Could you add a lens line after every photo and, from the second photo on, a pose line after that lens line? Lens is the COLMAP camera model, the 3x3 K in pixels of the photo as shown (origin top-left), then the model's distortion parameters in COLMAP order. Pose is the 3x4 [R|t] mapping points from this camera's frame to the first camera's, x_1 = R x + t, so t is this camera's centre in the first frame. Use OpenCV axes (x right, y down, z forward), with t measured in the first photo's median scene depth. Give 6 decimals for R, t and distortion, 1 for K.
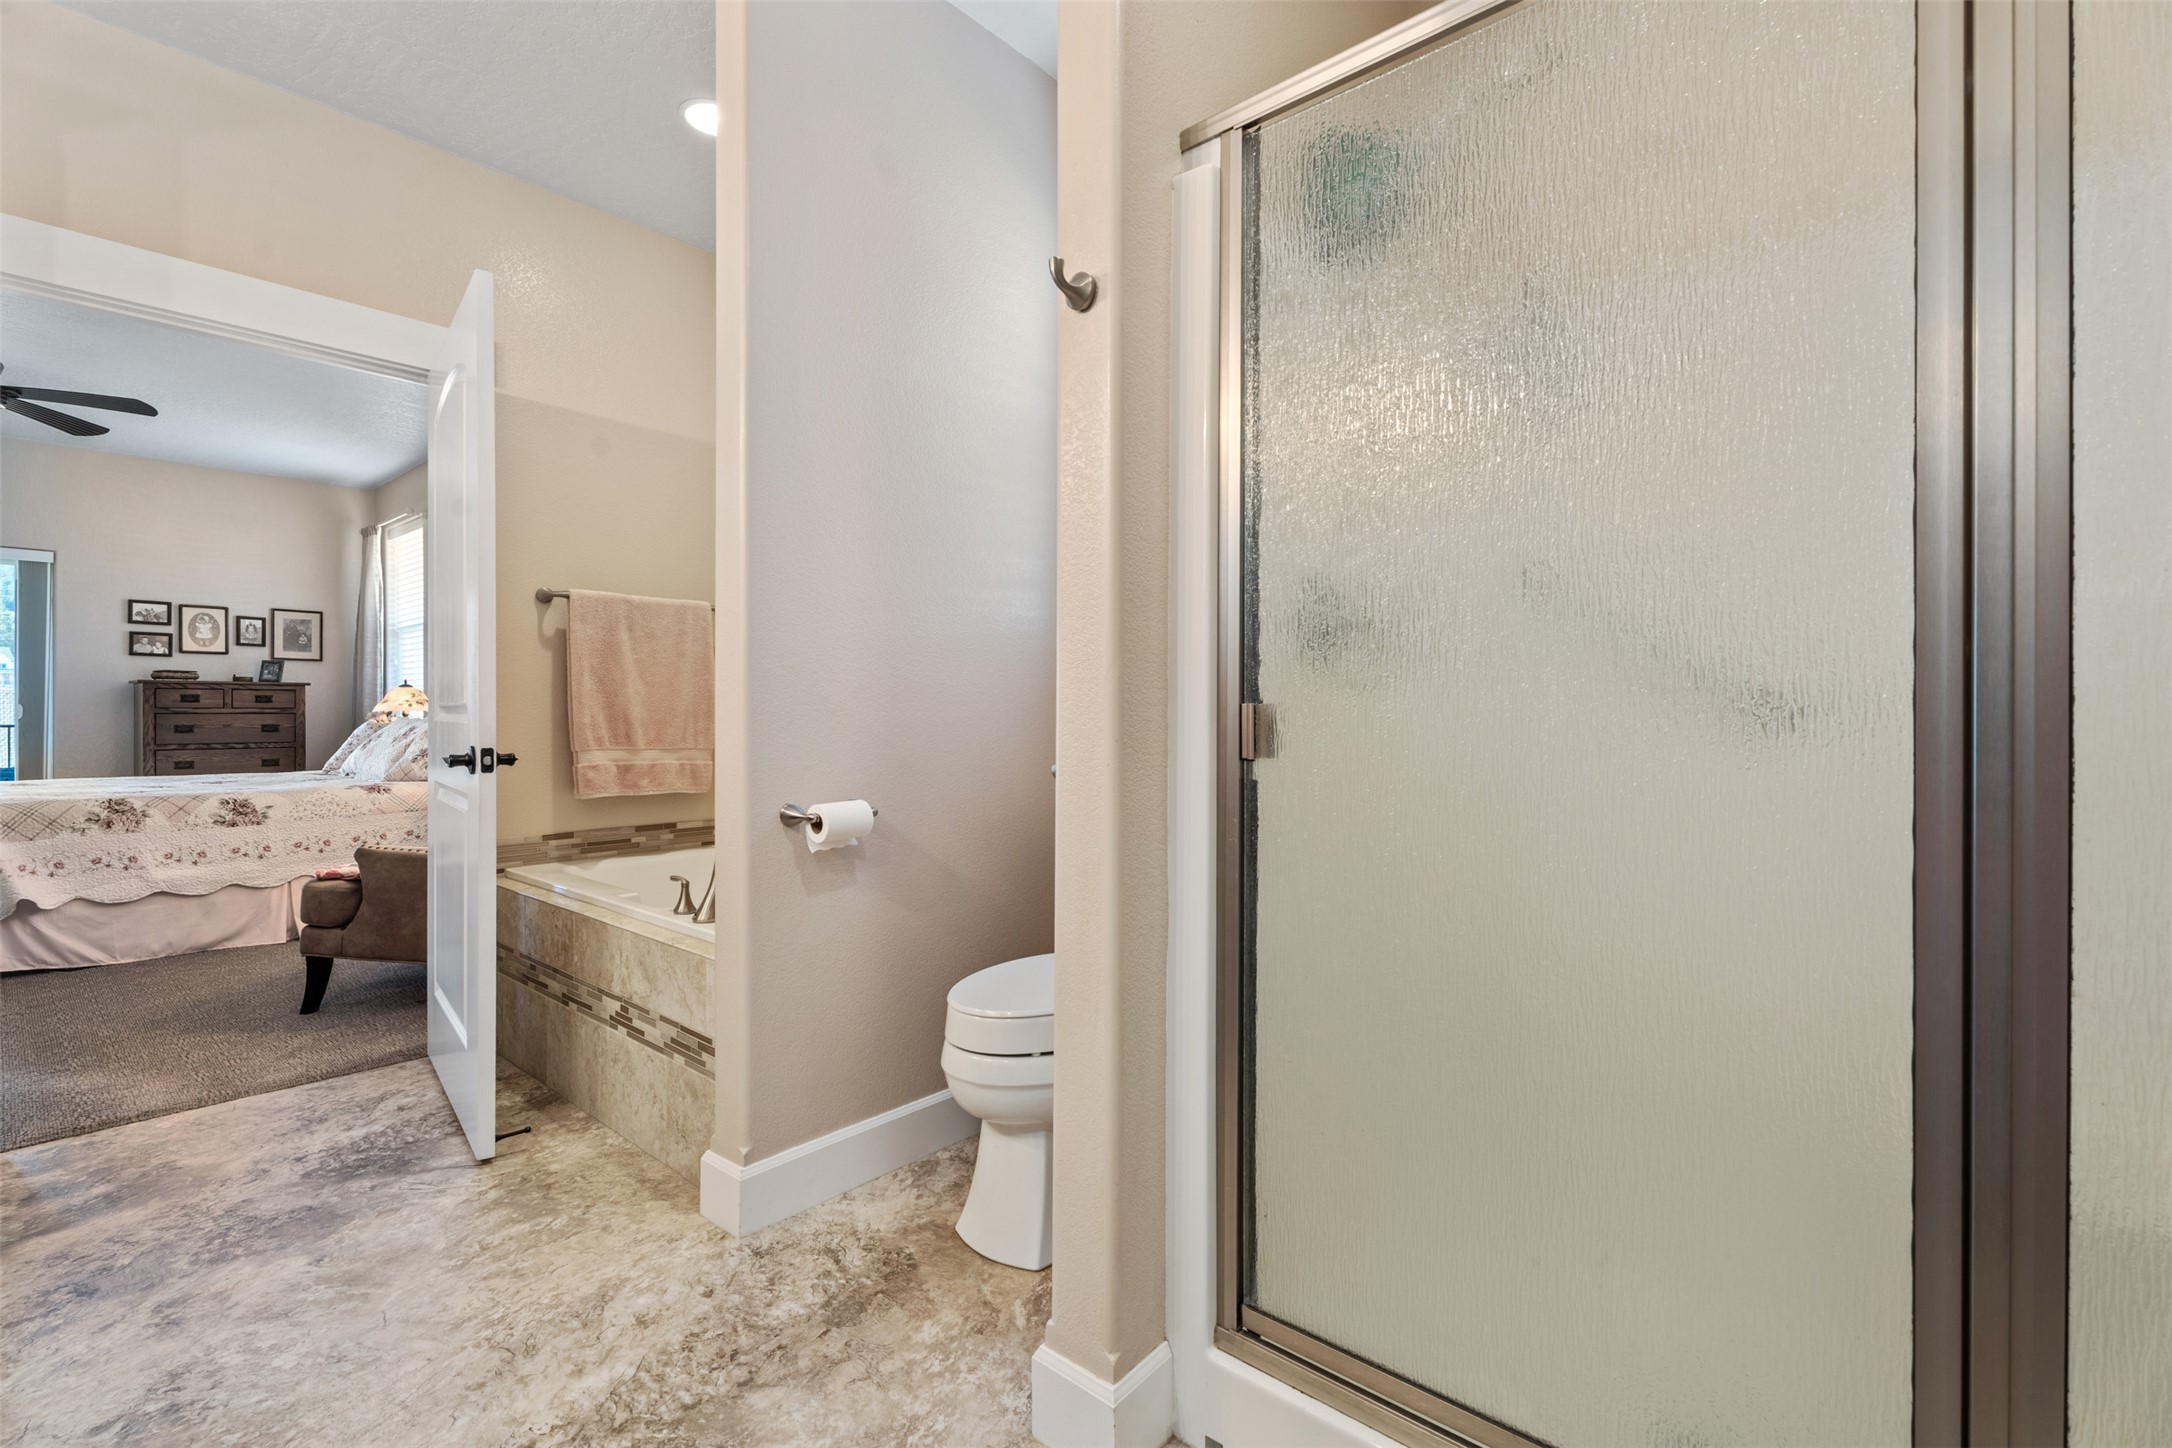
lens RADIAL K [[969.1, 0, 1086.0], [0, 969.1, 724.0], [0, 0, 1]] dist [0.008443, -0.004099]
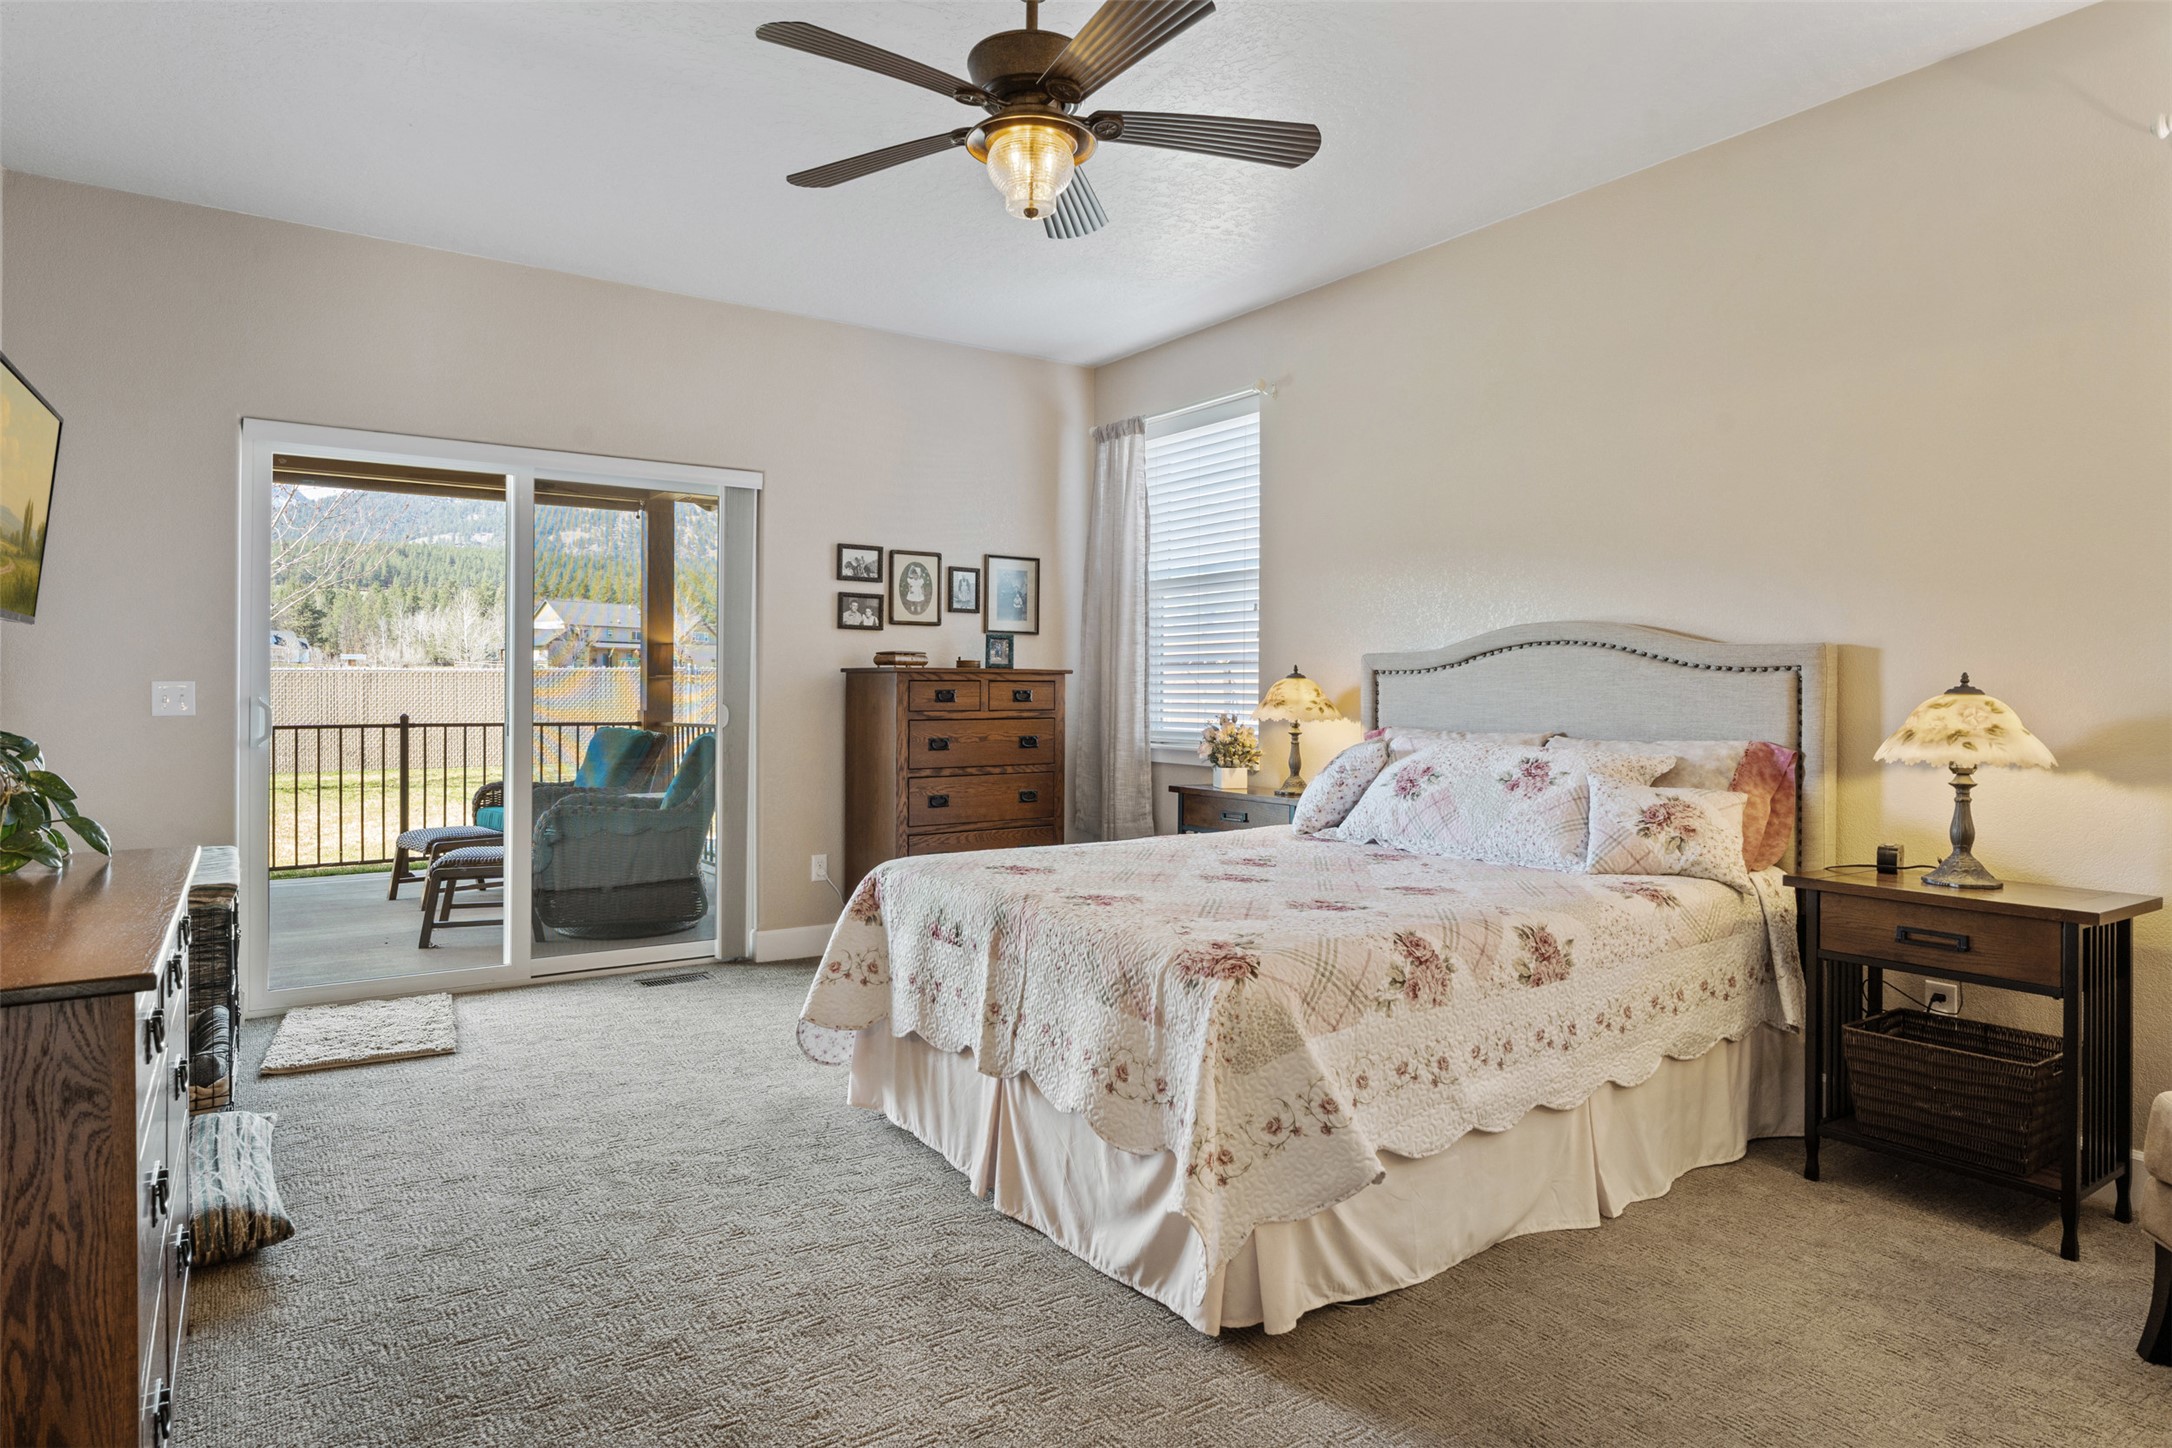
lens RADIAL K [[1242.6, 0, 1086.0], [0, 1242.6, 724.0], [0, 0, 1]] dist [-0.000049, 0.000030]
pose [[0.968346, 0.008024, -0.249482, -0.601840], [-0.004439, 0.999879, 0.014930, -0.019669], [0.249572, -0.013350, 0.968264, 0.228899]]
